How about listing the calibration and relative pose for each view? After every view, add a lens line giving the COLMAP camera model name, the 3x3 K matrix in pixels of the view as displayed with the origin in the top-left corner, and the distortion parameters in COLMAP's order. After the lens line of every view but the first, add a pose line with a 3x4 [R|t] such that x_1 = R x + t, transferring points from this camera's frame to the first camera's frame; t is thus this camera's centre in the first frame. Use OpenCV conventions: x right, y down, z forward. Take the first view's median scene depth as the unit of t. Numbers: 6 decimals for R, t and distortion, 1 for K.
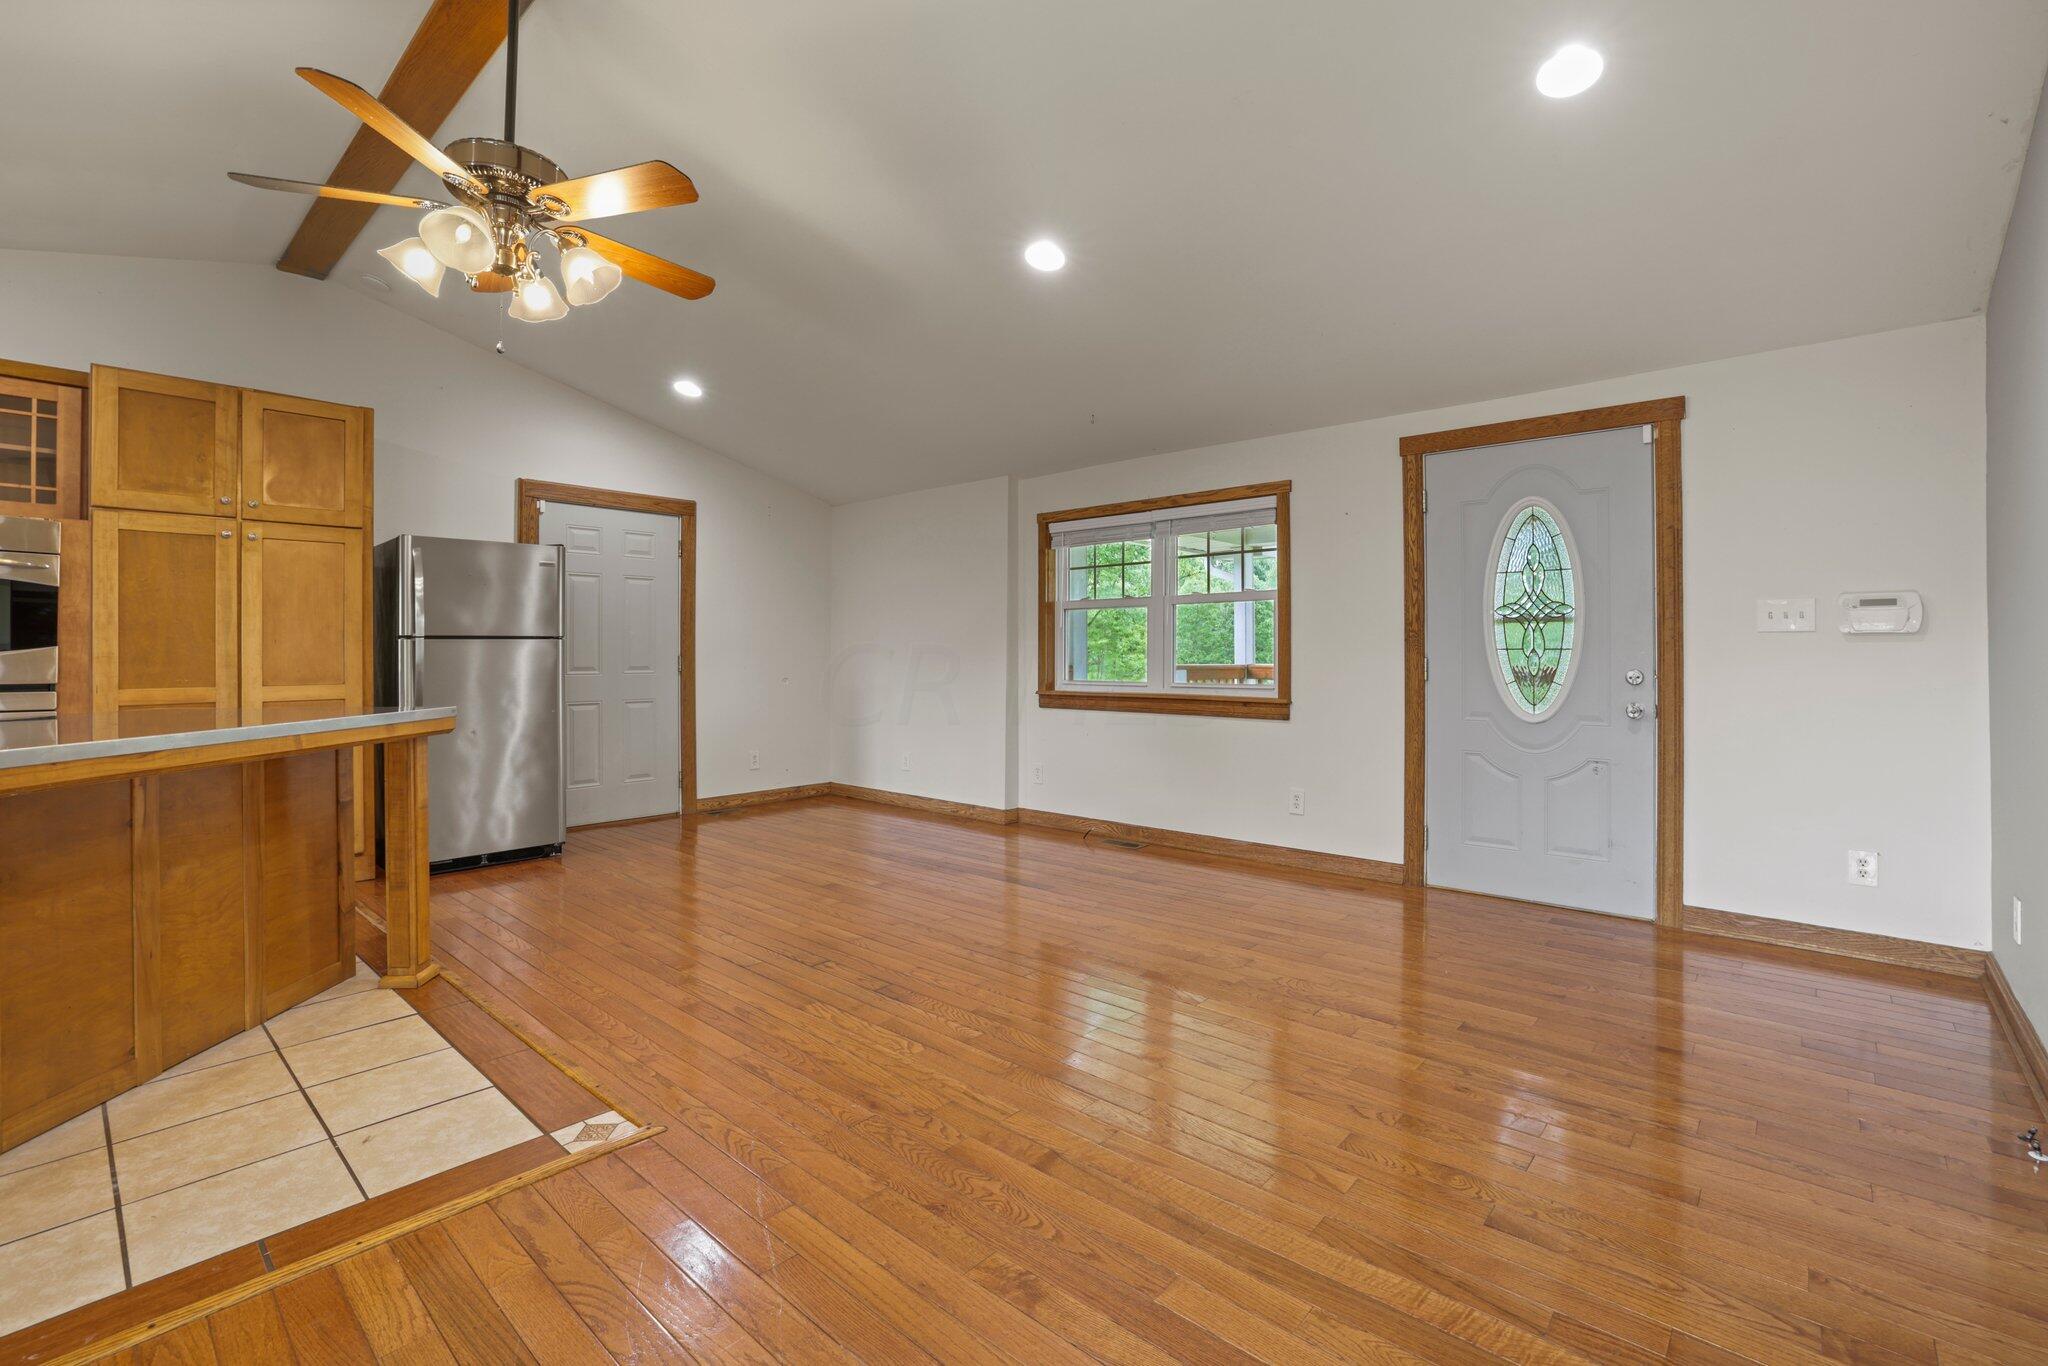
lens RADIAL K [[902.8, 0, 1034.8], [0, 902.8, 644.6], [0, 0, 1]] dist [-0.048712, 0.017851]
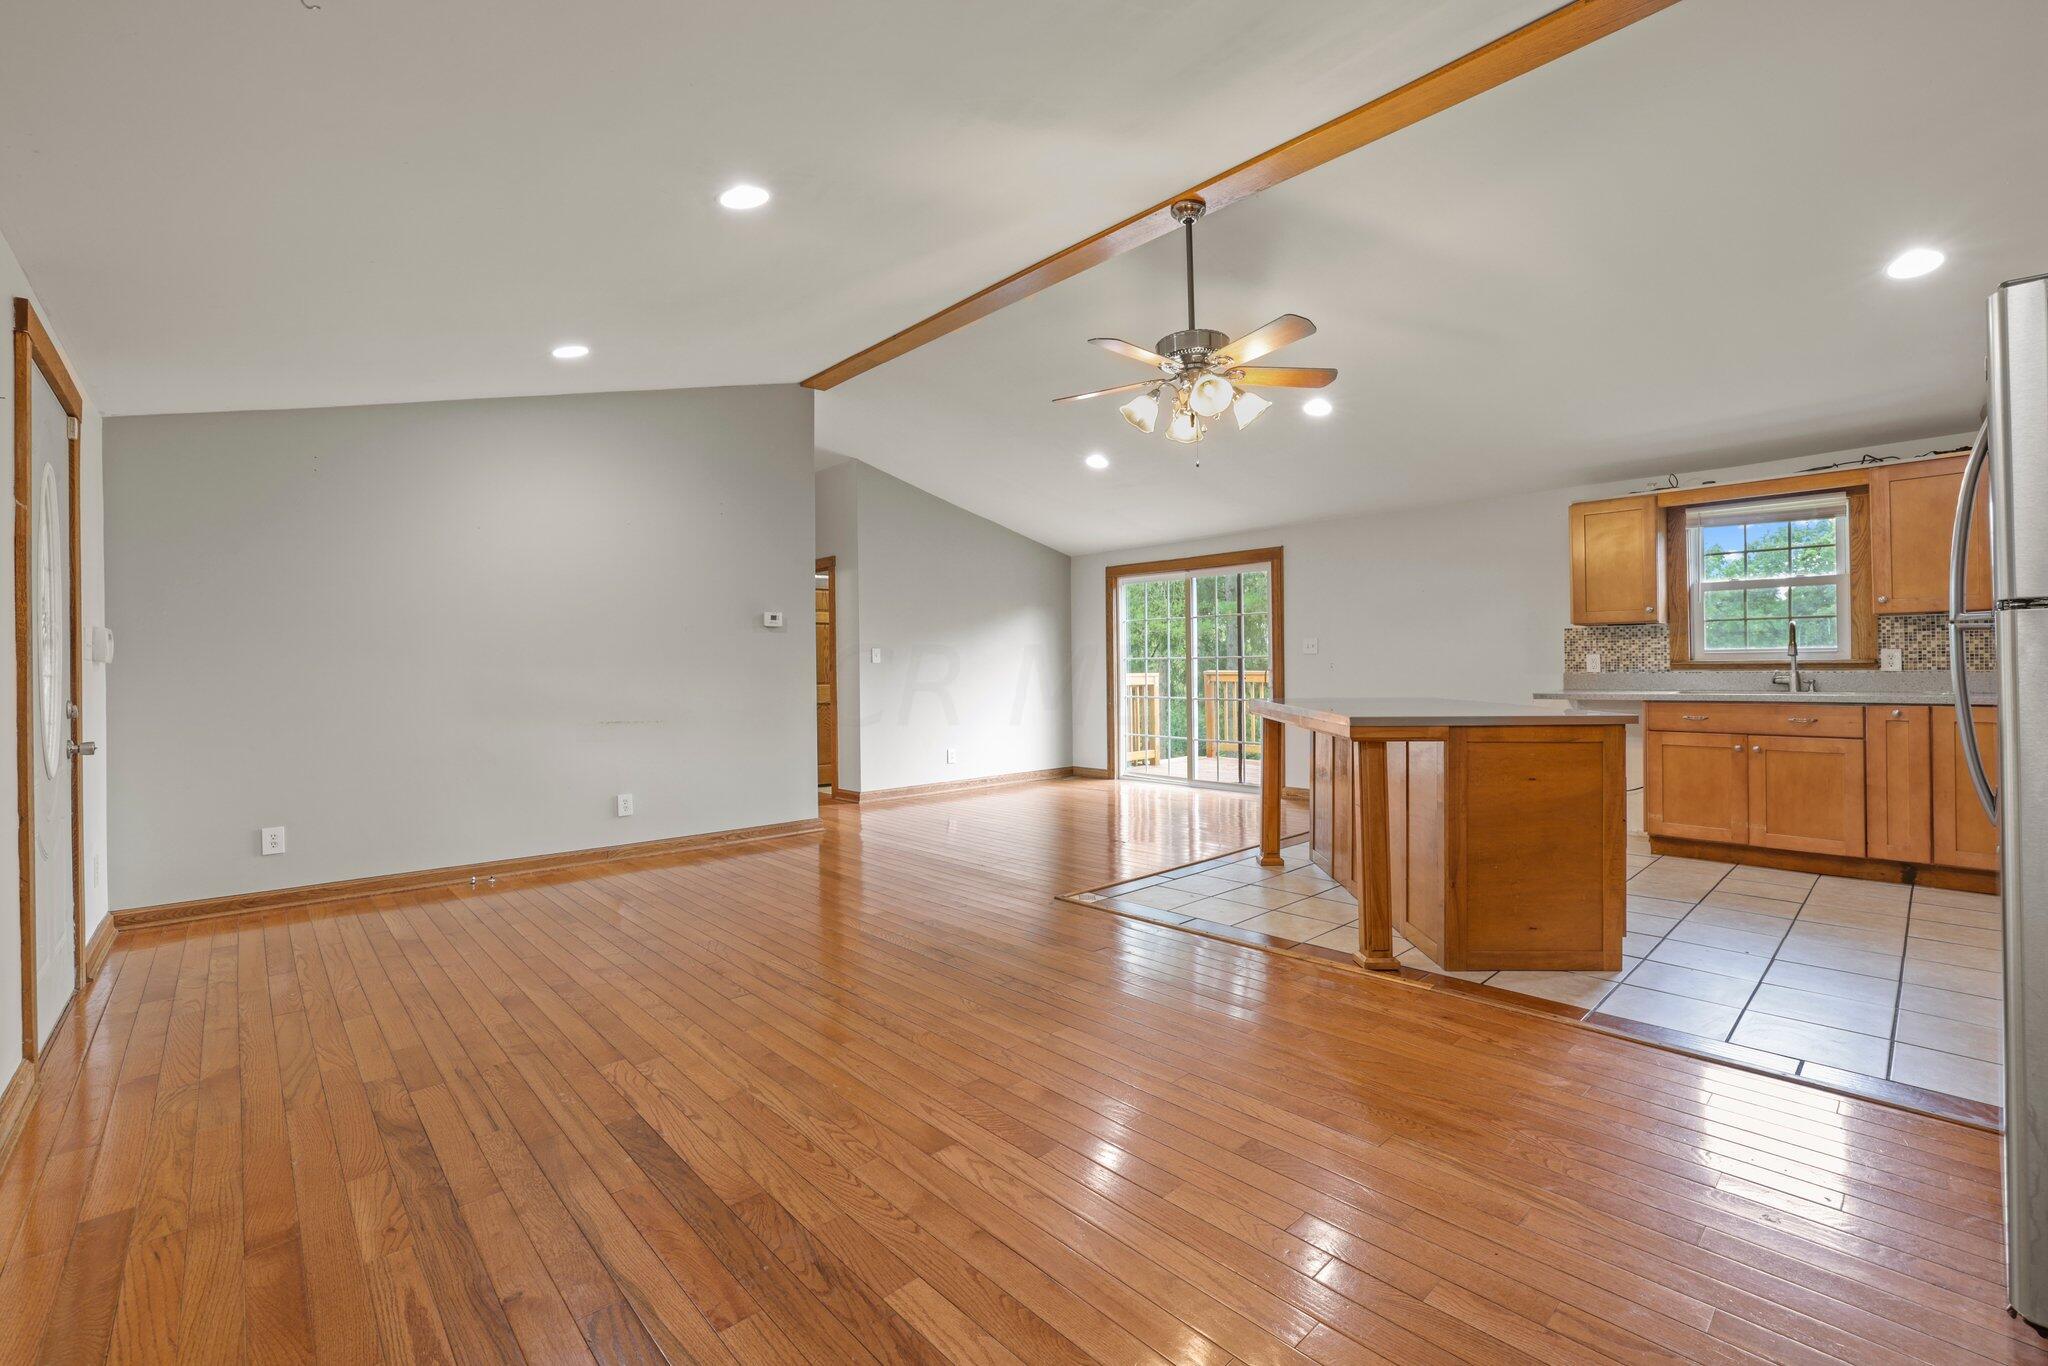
lens RADIAL K [[881.4, 0, 1028.7], [0, 881.4, 662.1], [0, 0, 1]] dist [-0.048448, 0.018206]
pose [[-0.995093, 0.013110, 0.098071, -0.281477], [0.011419, 0.999777, -0.017792, 0.015178], [-0.098282, -0.016585, -0.995020, 1.529954]]
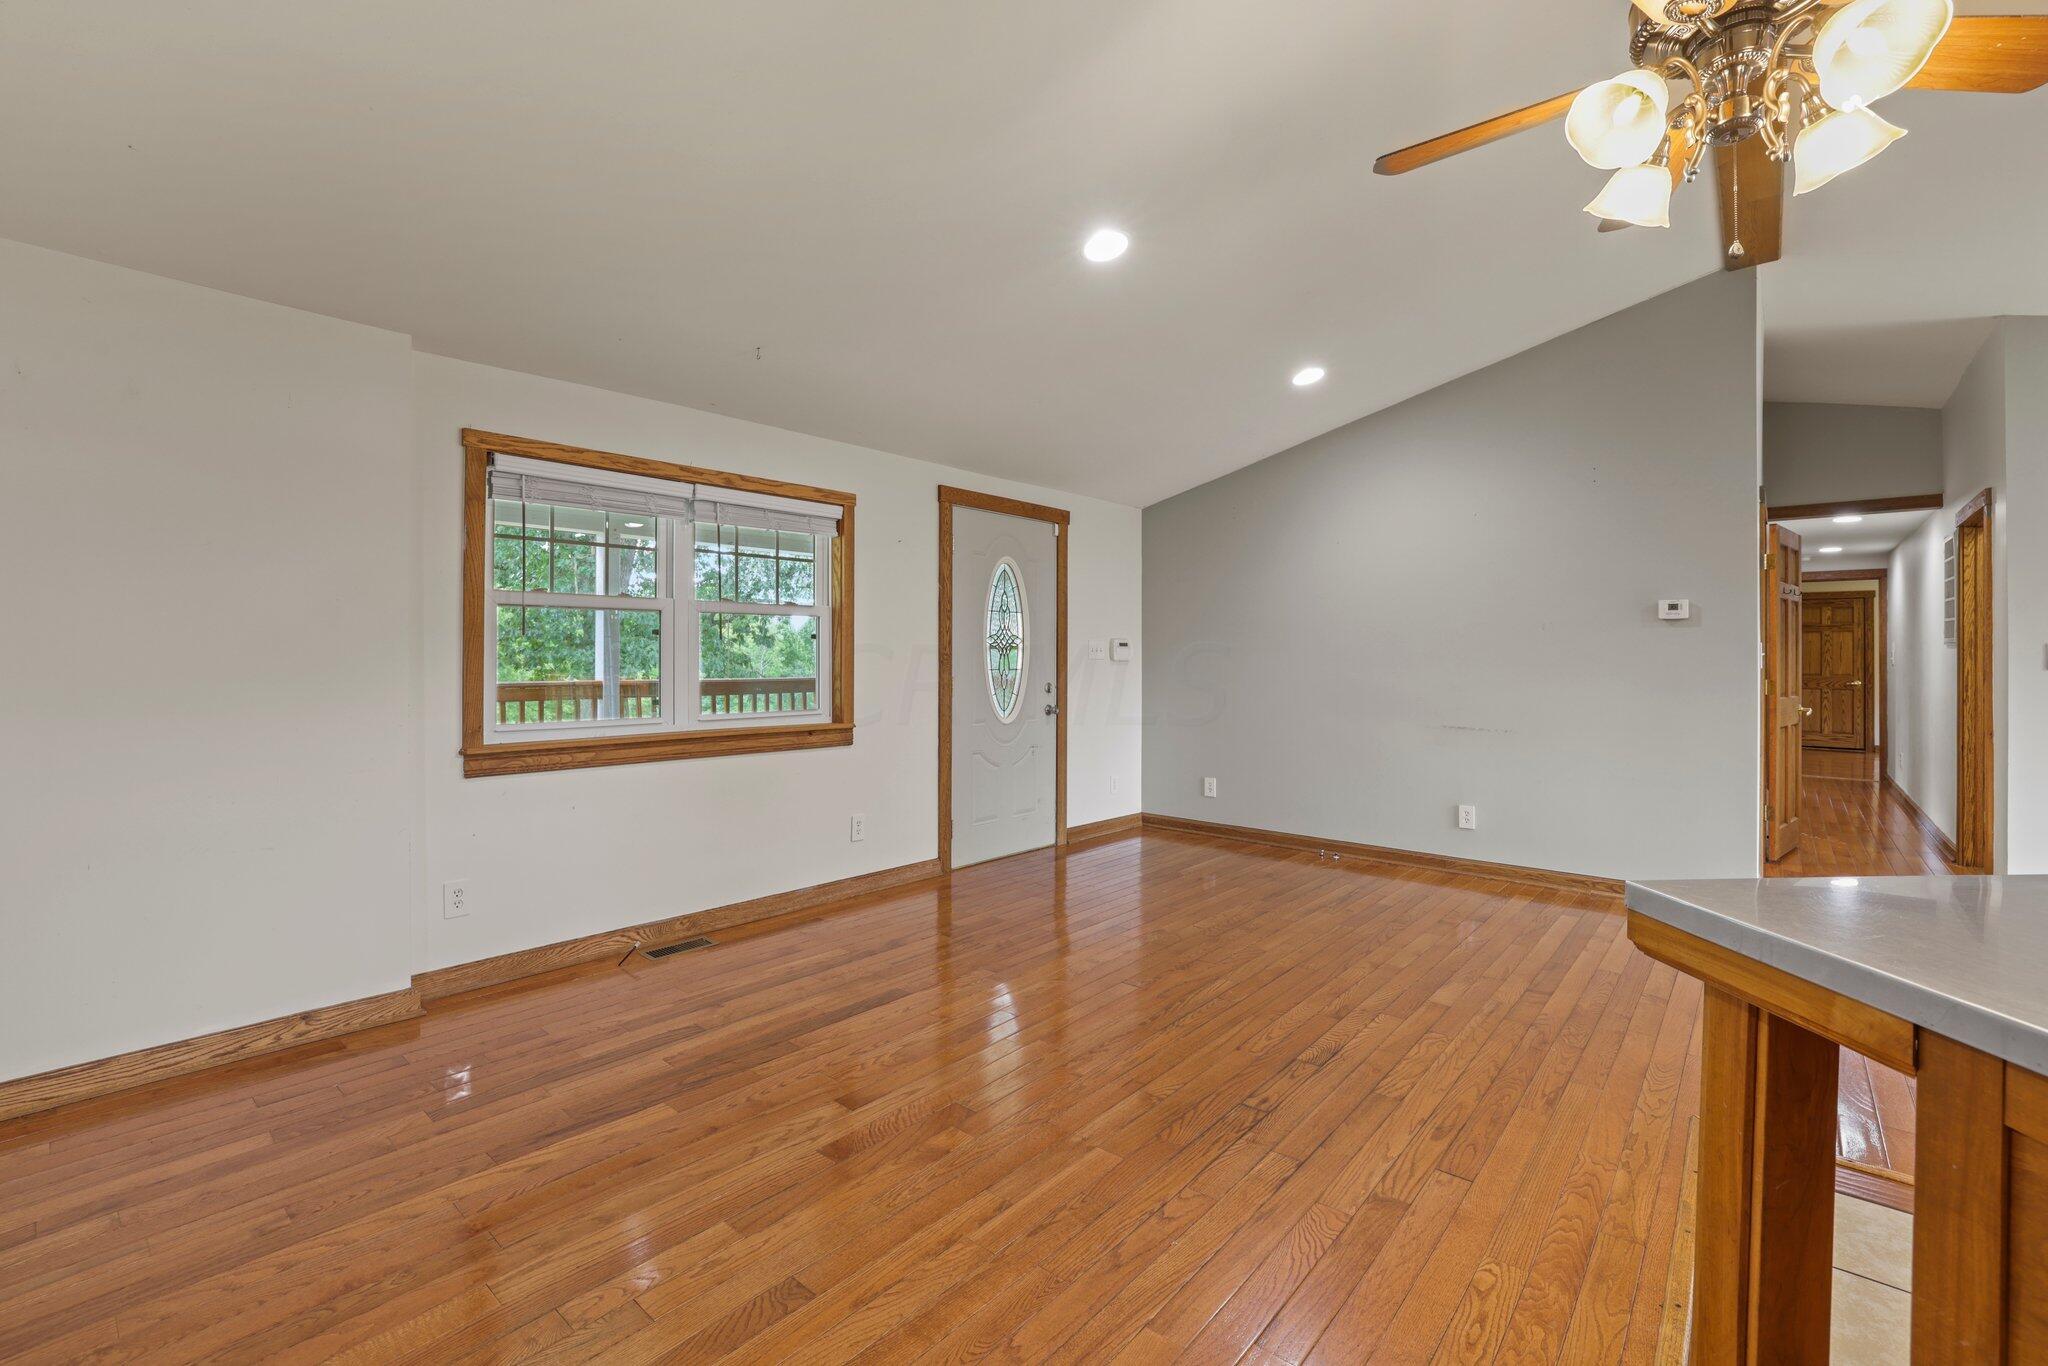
lens RADIAL K [[889.2, 0, 1030.8], [0, 889.2, 653.8], [0, 0, 1]] dist [-0.049411, 0.017706]
pose [[-0.014966, 0.001635, 0.999887, -0.755798], [-0.016209, 0.999867, -0.001878, -0.016063], [-0.999757, -0.016236, -0.014937, 0.936647]]
